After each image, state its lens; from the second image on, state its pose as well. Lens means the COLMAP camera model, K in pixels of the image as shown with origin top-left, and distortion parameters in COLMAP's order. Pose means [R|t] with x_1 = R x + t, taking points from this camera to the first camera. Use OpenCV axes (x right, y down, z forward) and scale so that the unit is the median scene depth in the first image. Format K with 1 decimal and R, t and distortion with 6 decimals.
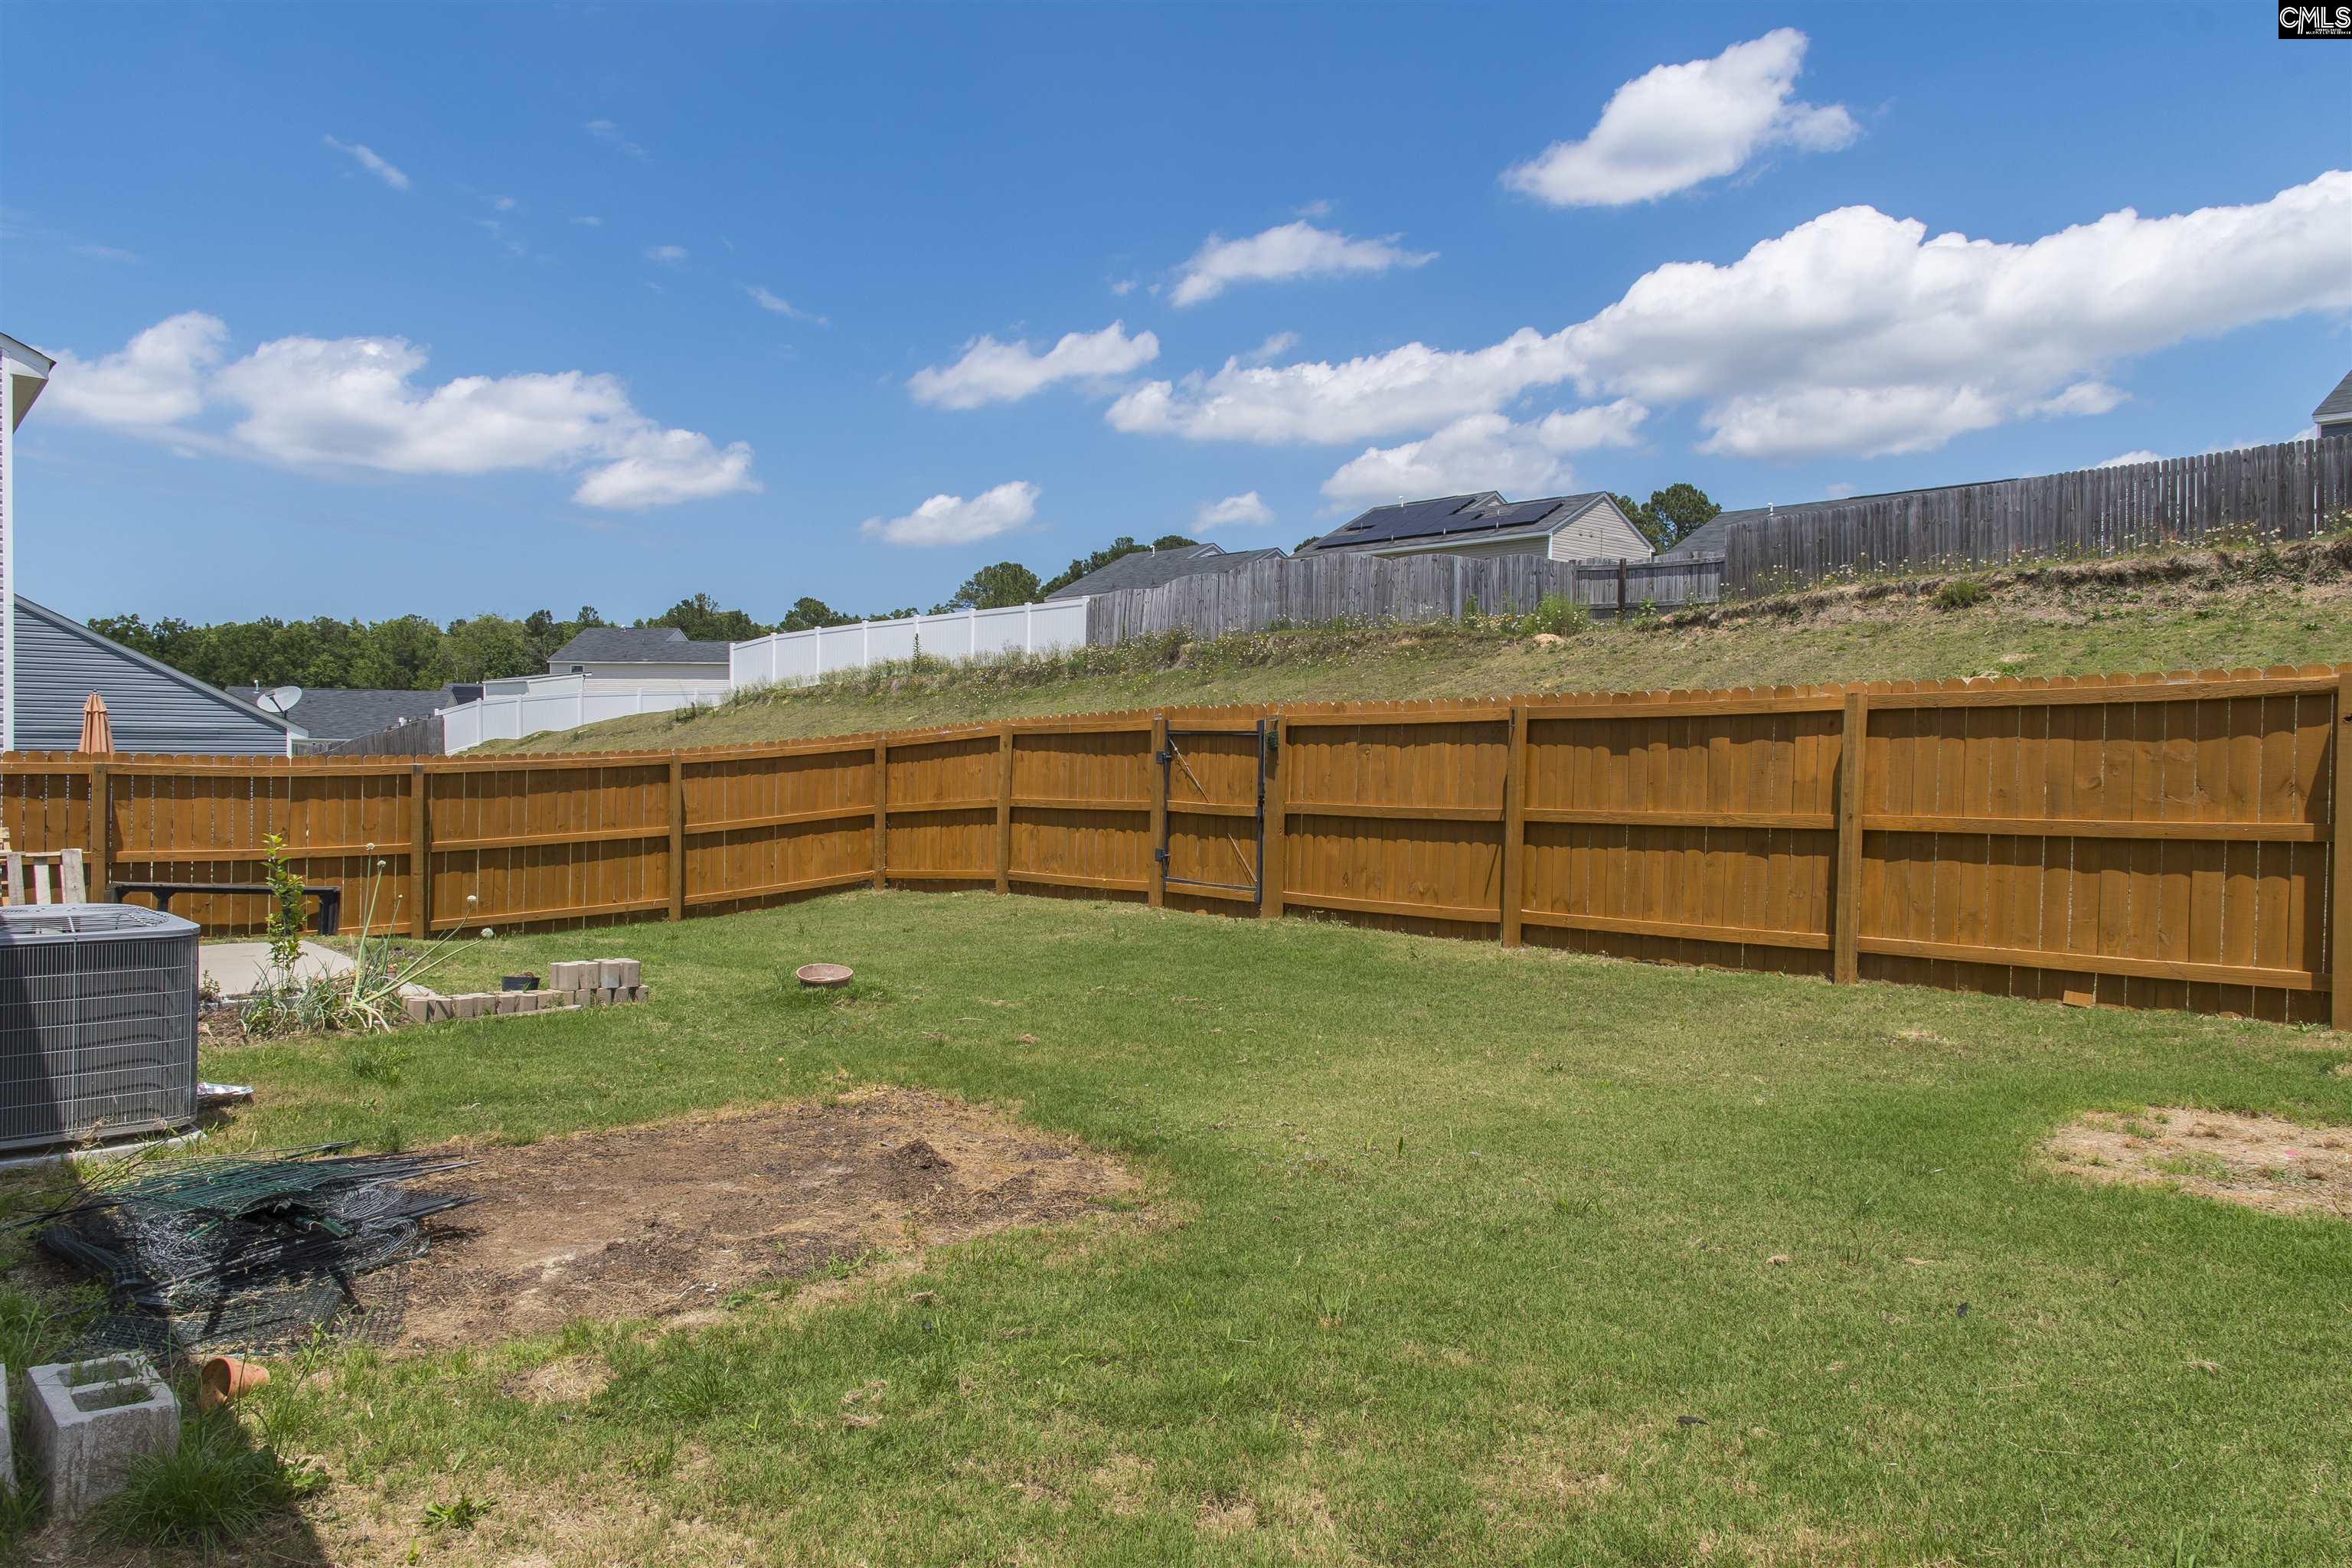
lens RADIAL K [[1663.0, 0, 1176.5], [0, 1663.0, 769.1], [0, 0, 1]] dist [0.043275, 0.001597]
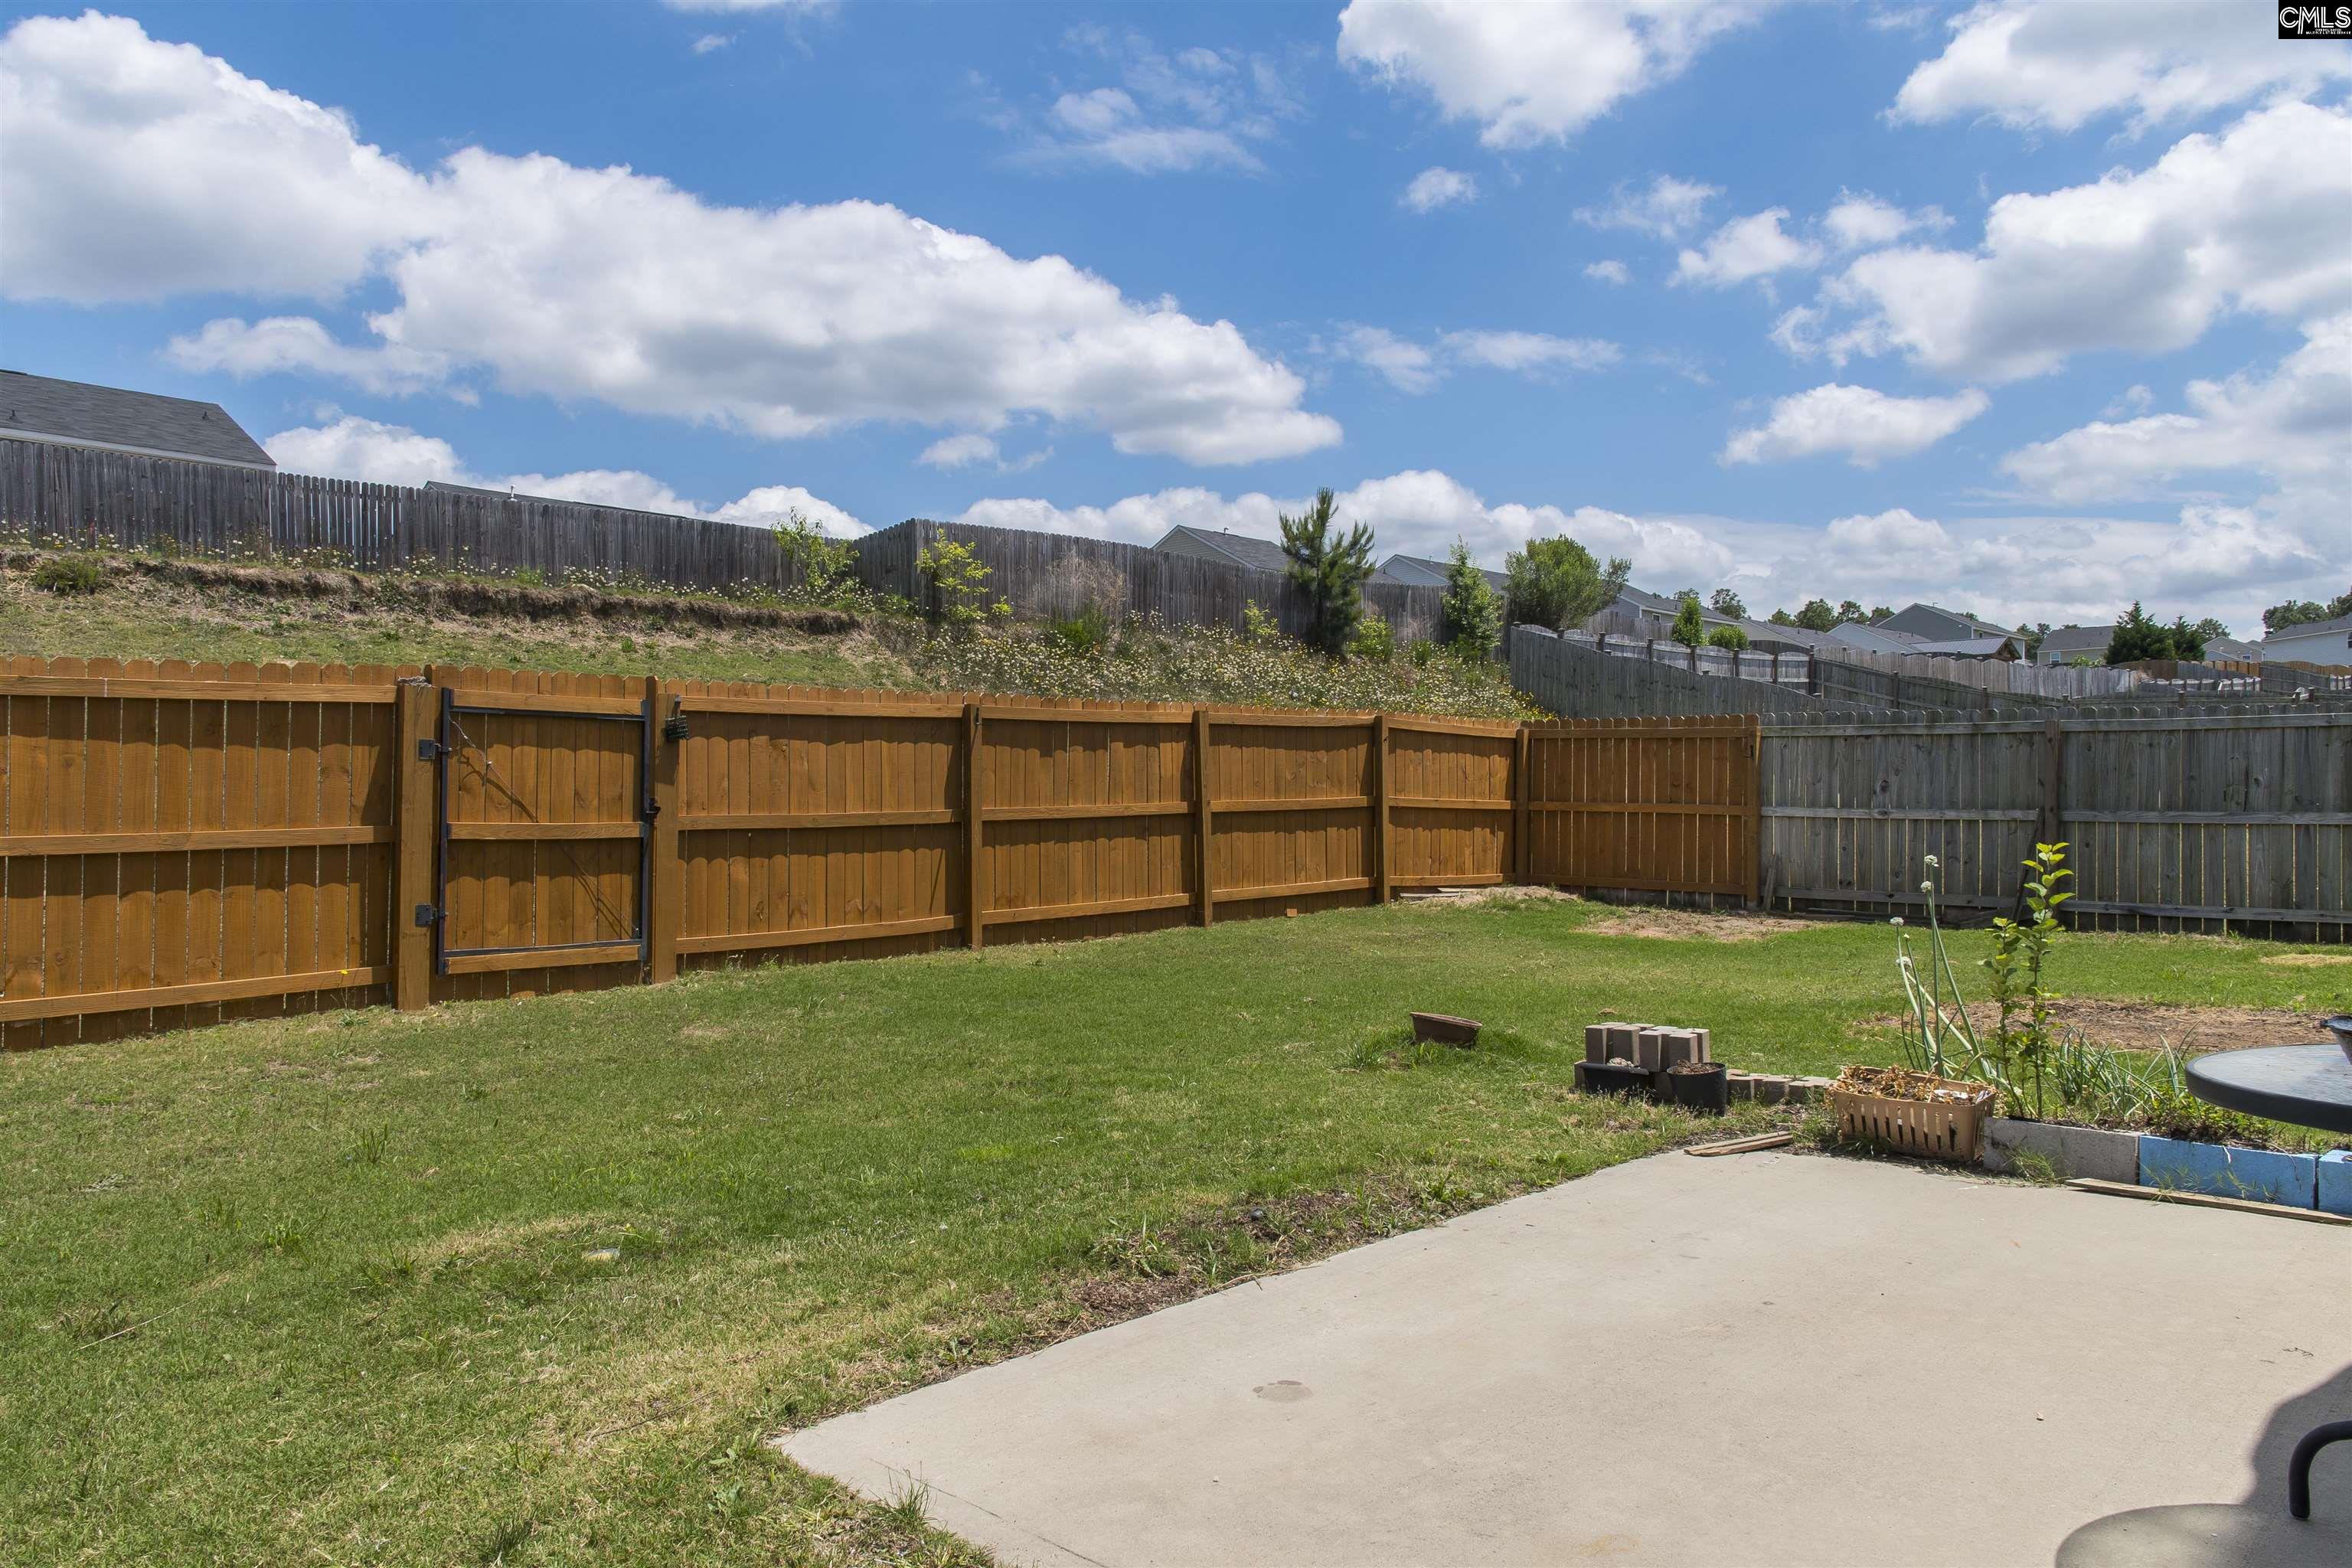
lens RADIAL K [[1663.0, 0, 1177.0], [0, 1663.0, 786.8], [0, 0, 1]] dist [0.043275, 0.001597]
pose [[-0.102005, -0.003173, 0.994779, -0.666801], [0.012421, 0.999913, 0.004463, 0.006357], [-0.994706, 0.012811, -0.101956, 0.838084]]
